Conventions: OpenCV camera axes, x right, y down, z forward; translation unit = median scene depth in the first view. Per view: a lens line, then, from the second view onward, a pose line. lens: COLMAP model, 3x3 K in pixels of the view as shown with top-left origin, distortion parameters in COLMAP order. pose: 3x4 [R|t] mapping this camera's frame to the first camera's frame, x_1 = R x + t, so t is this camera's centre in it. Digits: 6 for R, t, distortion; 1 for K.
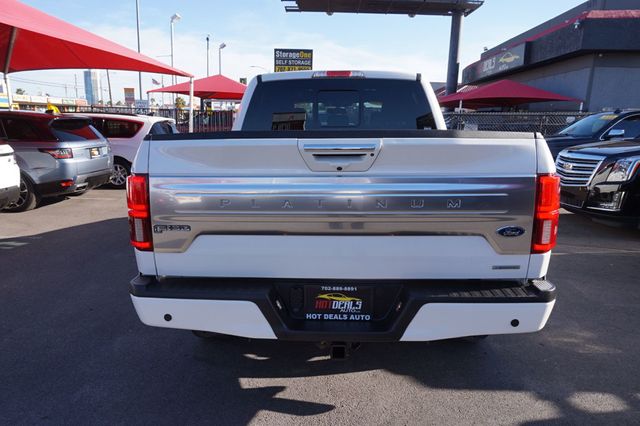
lens RADIAL K [[441.7, 0, 320.0], [0, 441.7, 213.0], [0, 0, 1]] dist [-0.022189, -0.001656]
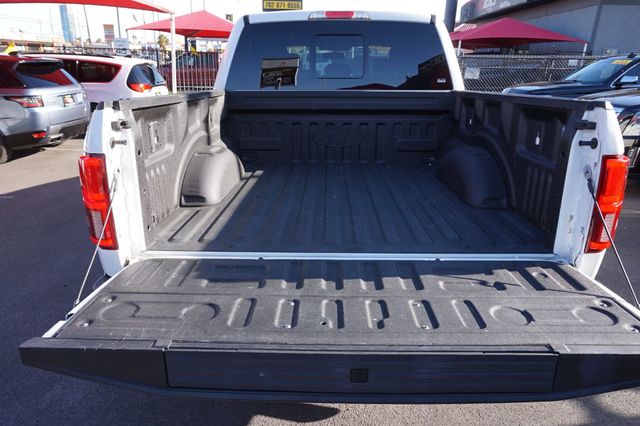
lens RADIAL K [[436.0, 0, 320.0], [0, 436.0, 213.0], [0, 0, 1]] dist [-0.012181, -0.000752]
pose [[0.999747, -0.003214, 0.022259, -0.007155], [0.000260, 0.991322, 0.131459, -0.021398], [-0.022488, -0.131420, 0.991072, 0.054397]]
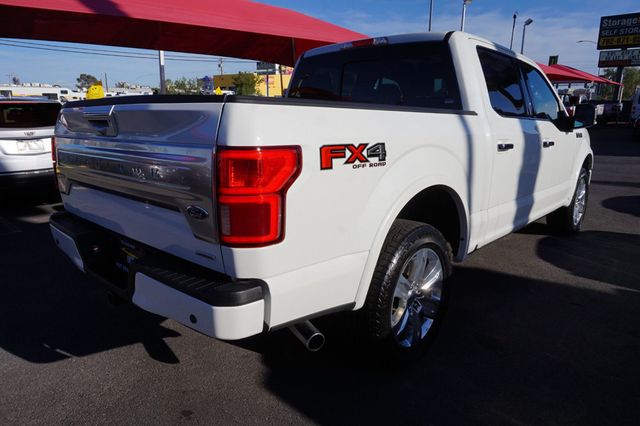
lens RADIAL K [[438.7, 0, 320.0], [0, 438.7, 213.0], [0, 0, 1]] dist [-0.011988, -0.001263]
pose [[0.755626, 0.140165, -0.639830, 0.277987], [-0.119903, 0.989929, 0.075257, -0.012341], [0.643935, 0.019852, 0.764822, 0.120644]]
